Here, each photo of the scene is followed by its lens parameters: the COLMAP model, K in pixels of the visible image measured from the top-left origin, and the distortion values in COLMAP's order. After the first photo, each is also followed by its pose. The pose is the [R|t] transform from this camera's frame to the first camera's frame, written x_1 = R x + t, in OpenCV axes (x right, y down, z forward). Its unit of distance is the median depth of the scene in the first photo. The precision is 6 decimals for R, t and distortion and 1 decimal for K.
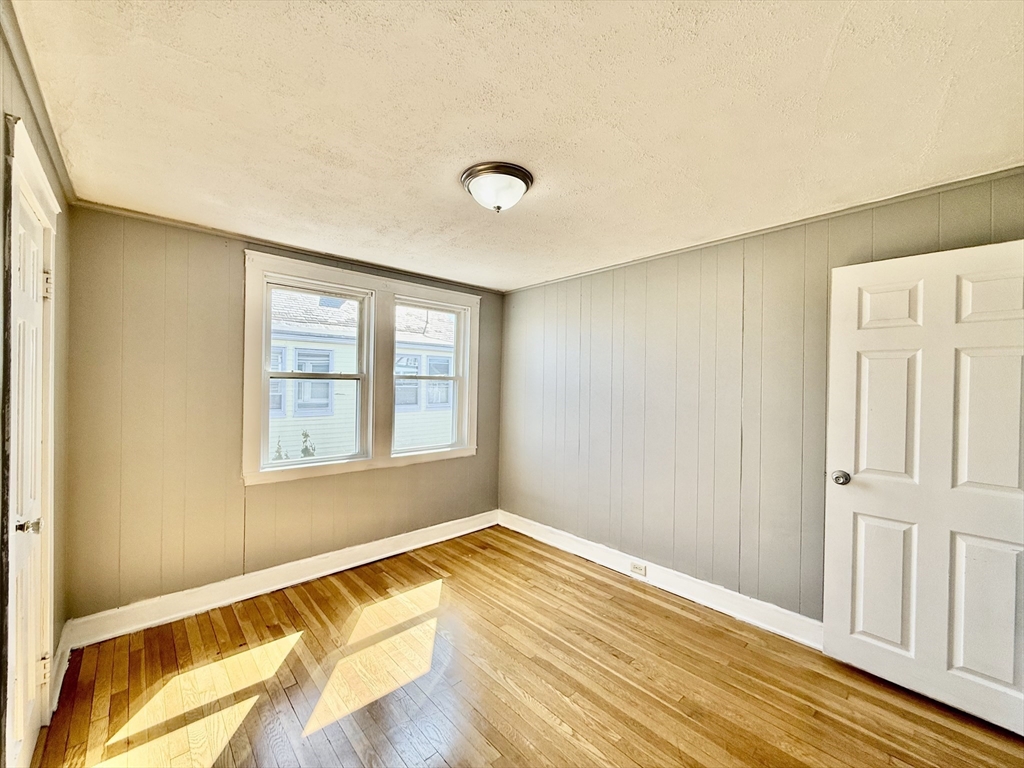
lens RADIAL K [[408.4, 0, 518.2], [0, 408.4, 379.9], [0, 0, 1]] dist [-0.002369, 0.000996]
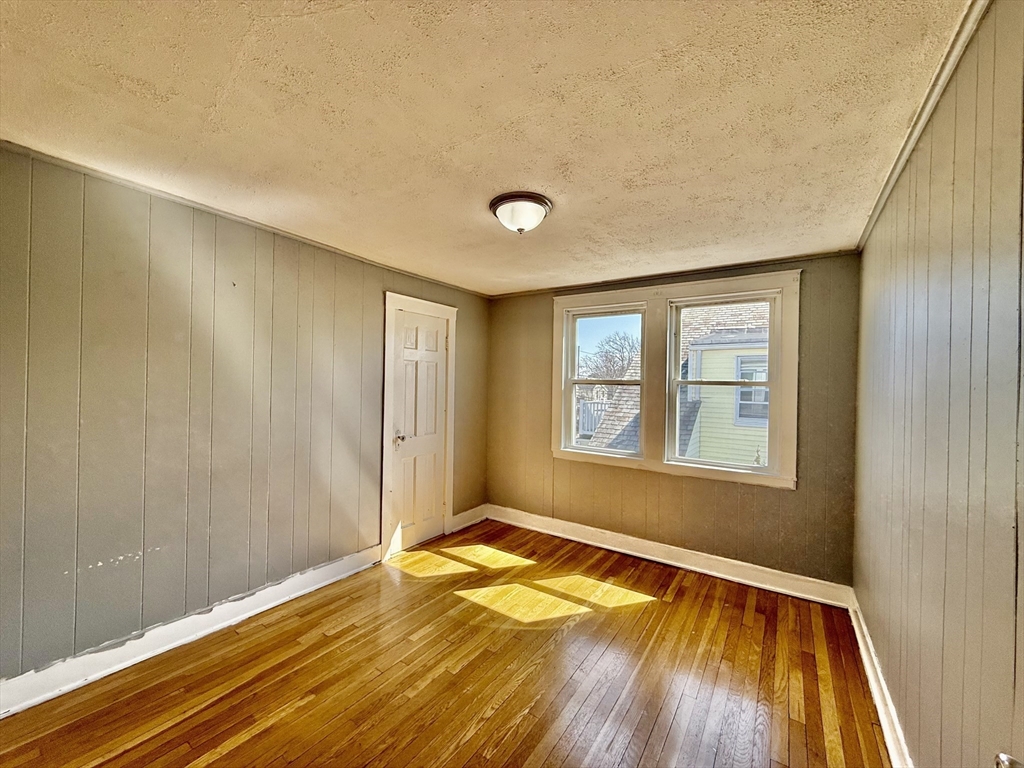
lens RADIAL K [[408.4, 0, 500.4], [0, 408.4, 379.7], [0, 0, 1]] dist [-0.002369, 0.000996]
pose [[0.211349, -0.018030, -0.977244, 0.648508], [-0.009268, 0.999748, -0.020449, 0.010995], [0.977367, 0.013379, 0.211129, 0.444122]]
